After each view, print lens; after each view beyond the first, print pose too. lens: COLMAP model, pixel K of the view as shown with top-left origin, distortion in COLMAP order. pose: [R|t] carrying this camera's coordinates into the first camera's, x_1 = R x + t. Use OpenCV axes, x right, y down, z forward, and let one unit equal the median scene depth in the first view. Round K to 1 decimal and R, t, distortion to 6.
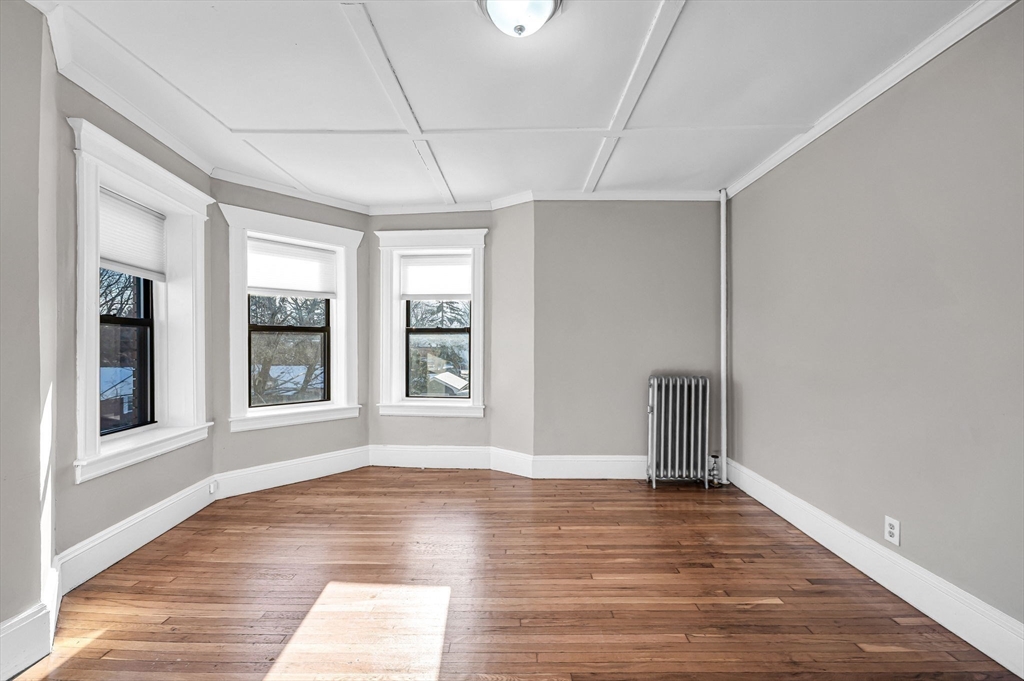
lens RADIAL K [[410.8, 0, 515.9], [0, 410.8, 348.4], [0, 0, 1]] dist [-0.001026, 0.000004]
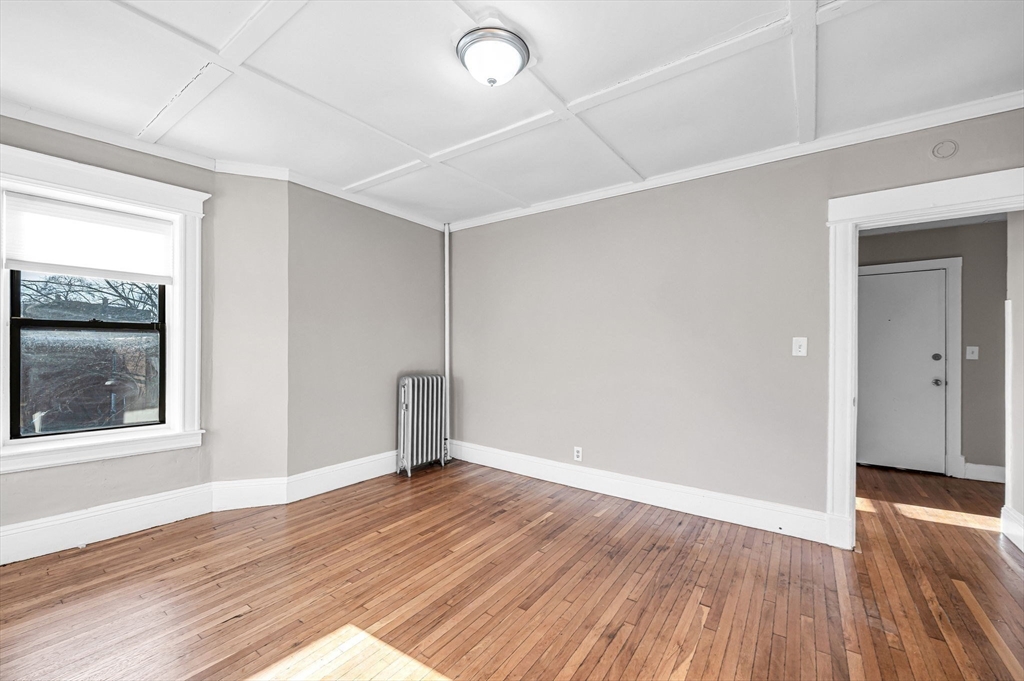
lens RADIAL K [[410.8, 0, 515.9], [0, 410.8, 348.4], [0, 0, 1]] dist [-0.001026, 0.000004]
pose [[0.572650, -0.000602, 0.819800, -0.415663], [0.001809, 0.999998, -0.000529, -0.007960], [-0.819798, 0.001786, 0.572650, 0.119941]]
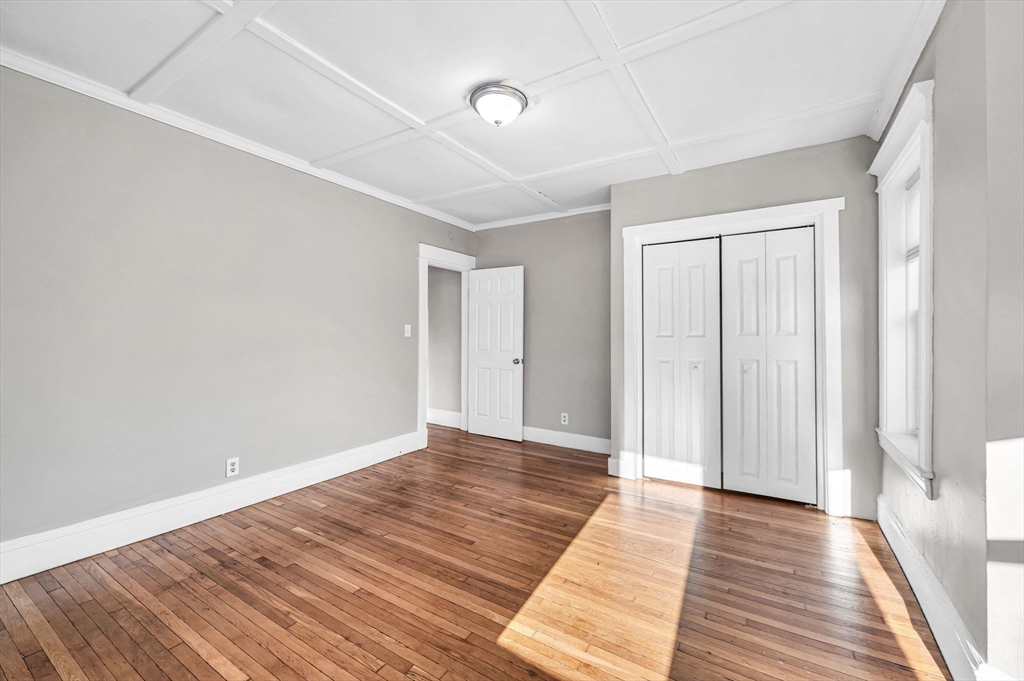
lens RADIAL K [[408.7, 0, 513.8], [0, 408.7, 327.0], [0, 0, 1]] dist [0.000586, 0.000091]
pose [[-0.854693, 0.003429, 0.519122, -0.366863], [-0.001416, 0.999959, -0.008935, -0.011220], [-0.519131, -0.008372, -0.854654, 1.010953]]
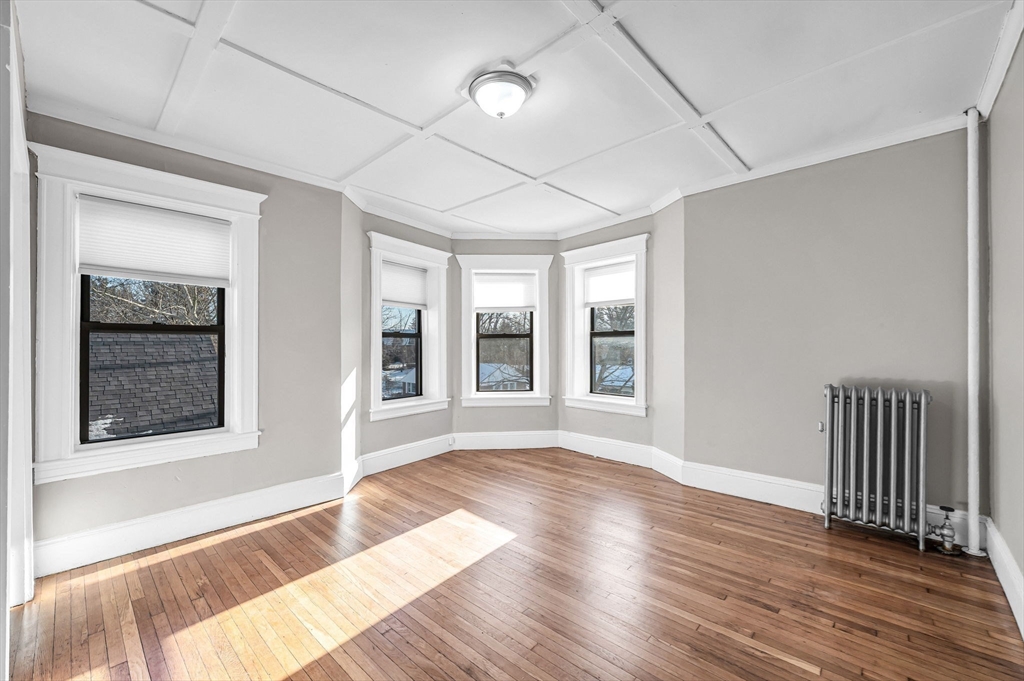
lens RADIAL K [[414.8, 0, 511.8], [0, 414.8, 345.4], [0, 0, 1]] dist [0.000002, 0.000089]
pose [[0.737734, -0.009392, -0.675026, 0.432366], [0.003183, 0.999941, -0.010433, -0.001531], [0.675084, 0.005548, 0.737720, 0.008388]]
